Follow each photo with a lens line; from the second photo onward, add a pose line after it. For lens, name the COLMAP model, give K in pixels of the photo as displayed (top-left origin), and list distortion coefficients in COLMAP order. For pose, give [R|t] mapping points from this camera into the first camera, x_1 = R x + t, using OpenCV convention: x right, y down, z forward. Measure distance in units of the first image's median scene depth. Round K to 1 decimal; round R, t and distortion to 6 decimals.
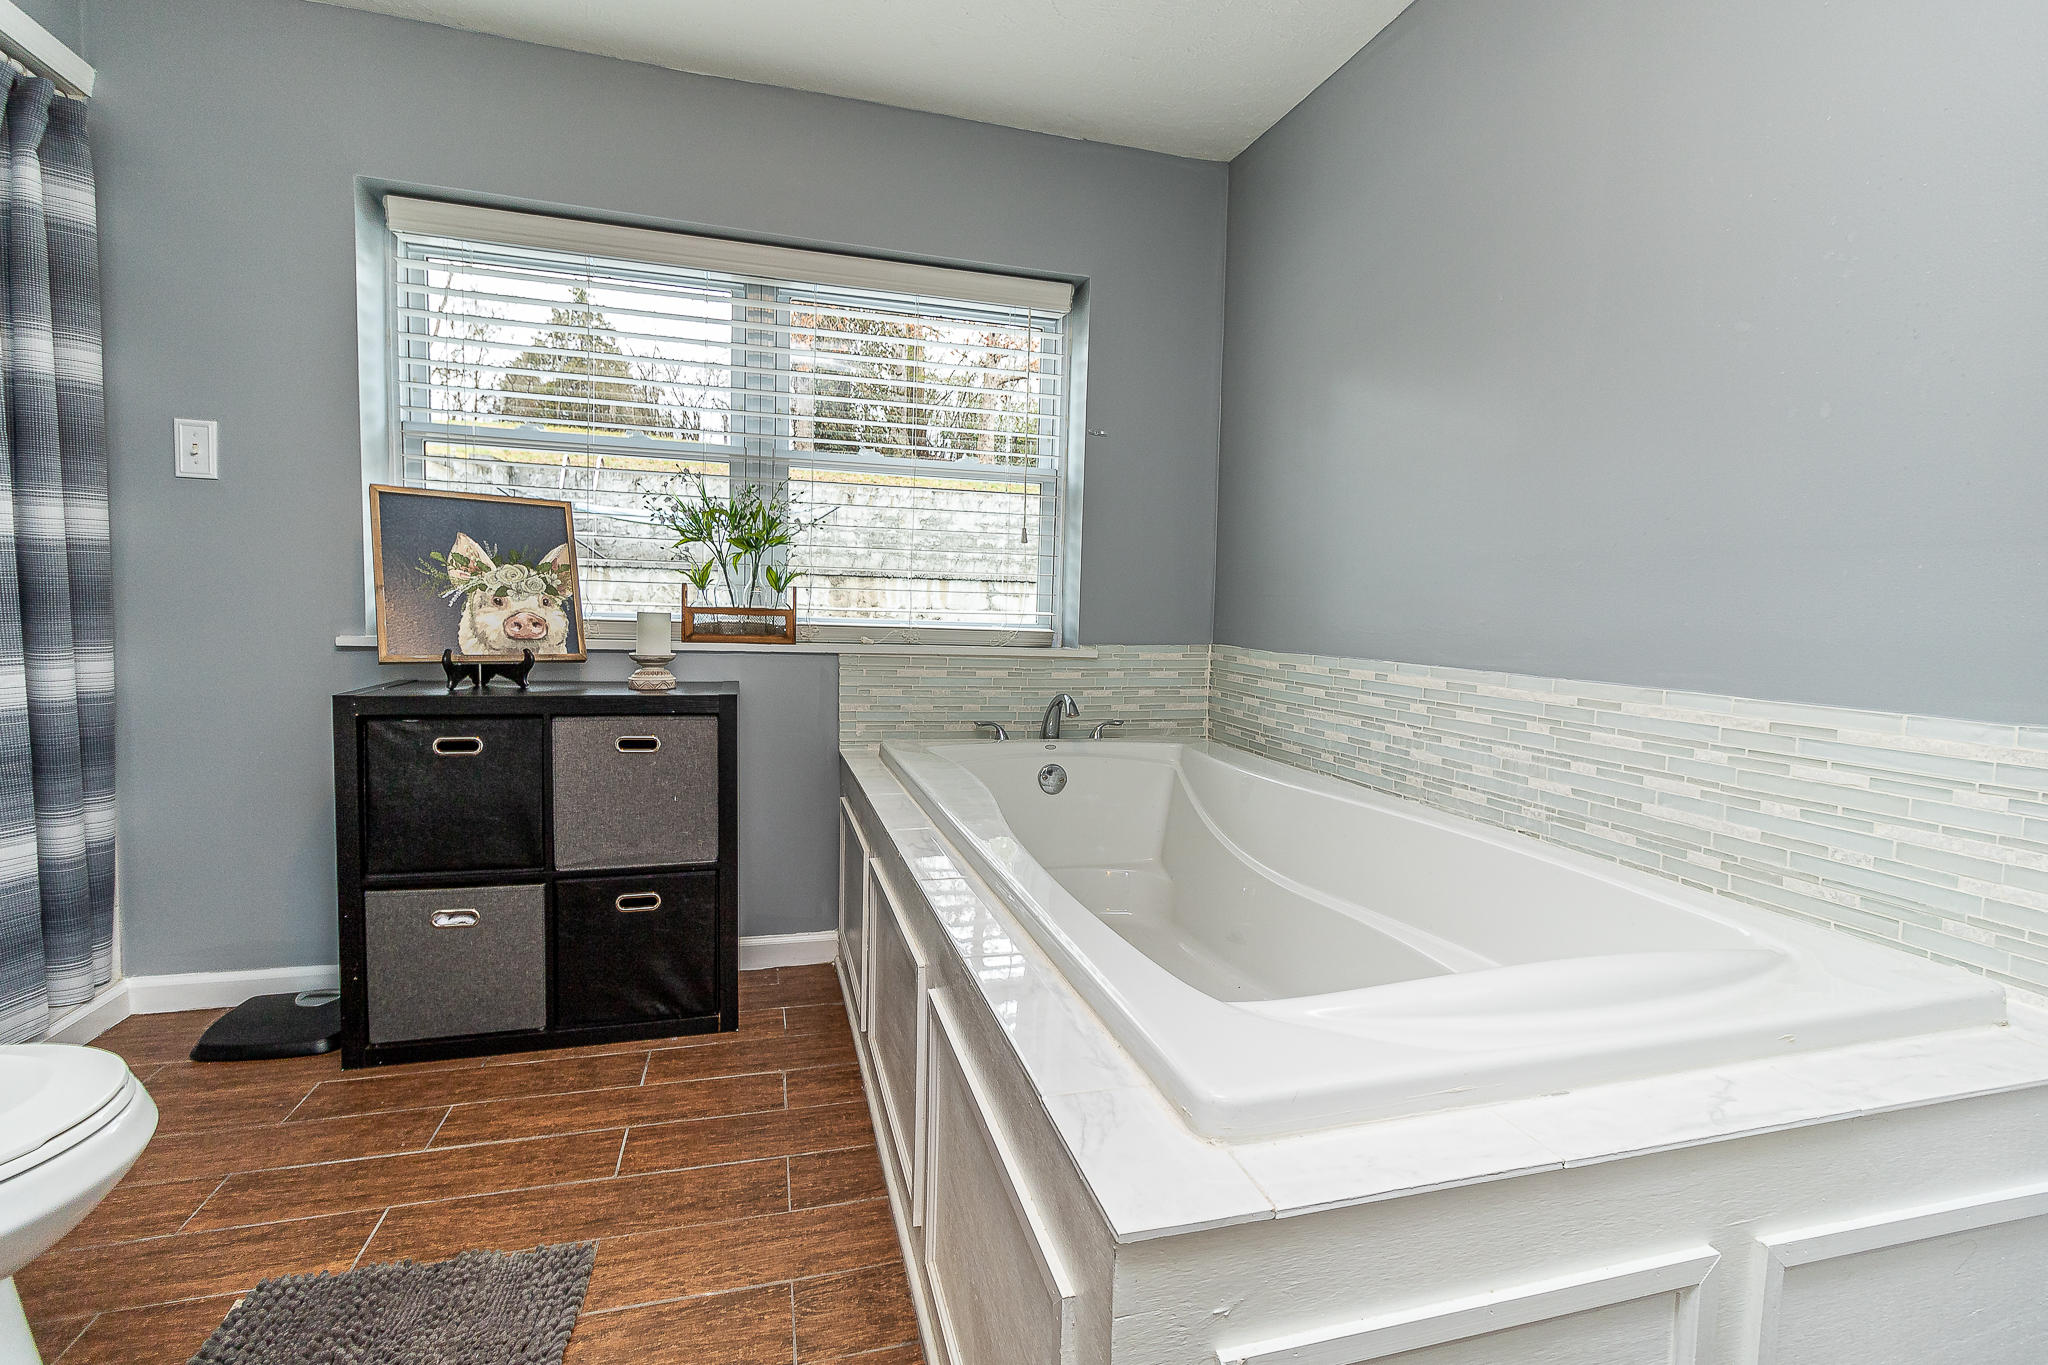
lens RADIAL K [[938.0, 0, 1022.7], [0, 938.0, 675.0], [0, 0, 1]] dist [-0.004926, 0.001709]
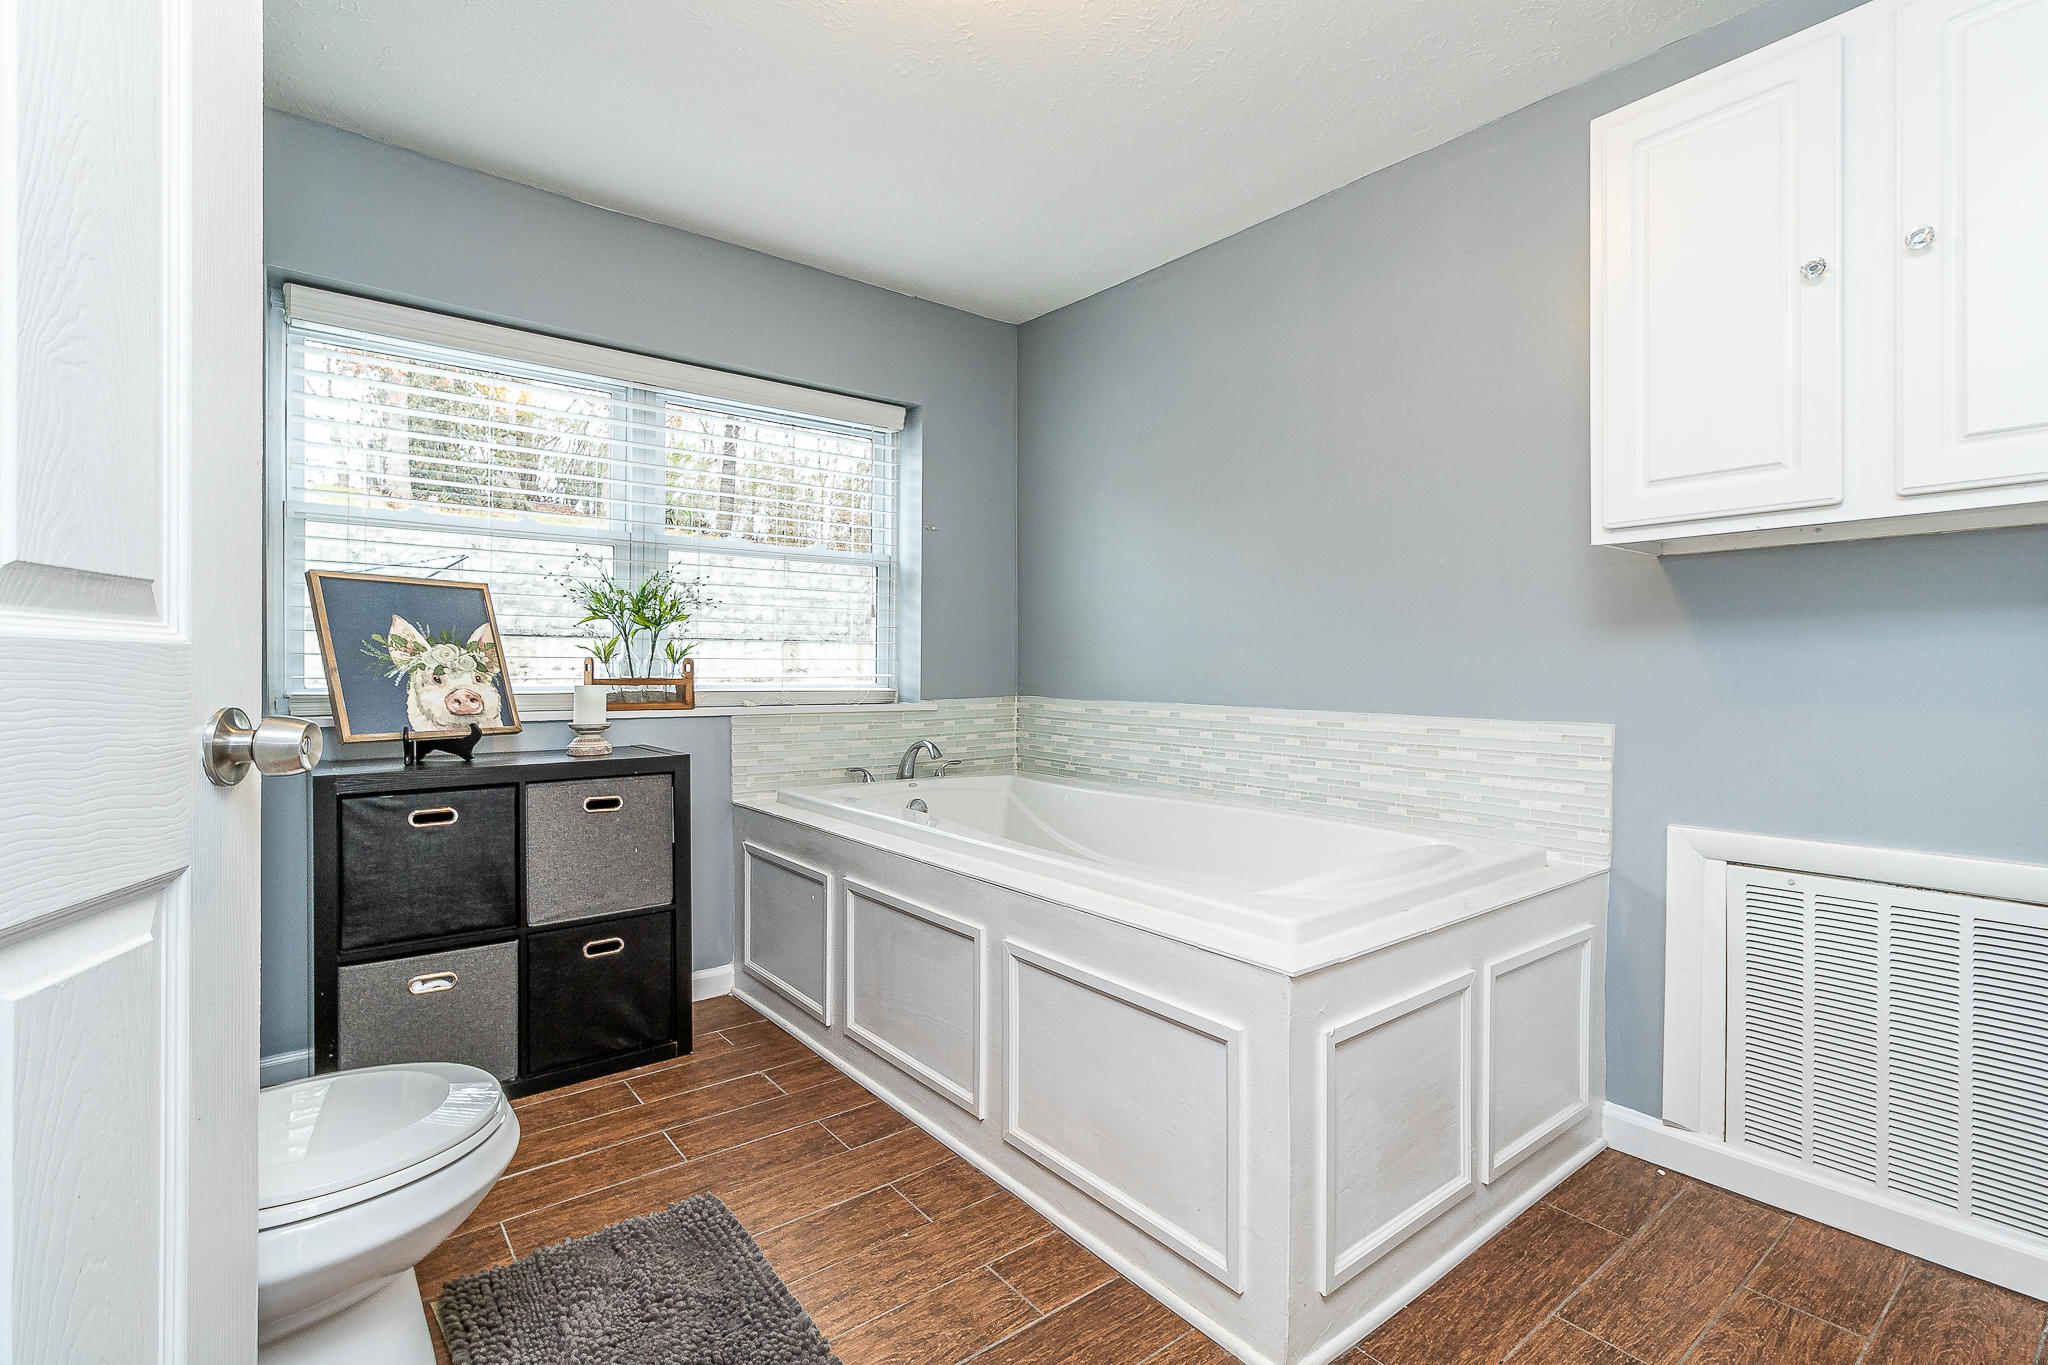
lens RADIAL K [[938.0, 0, 1022.8], [0, 938.0, 679.5], [0, 0, 1]] dist [-0.004926, 0.001709]
pose [[0.923830, -0.029514, 0.381662, -0.352552], [0.048759, 0.997975, -0.040851, -0.004052], [-0.379684, 0.056349, 0.923399, -0.217958]]
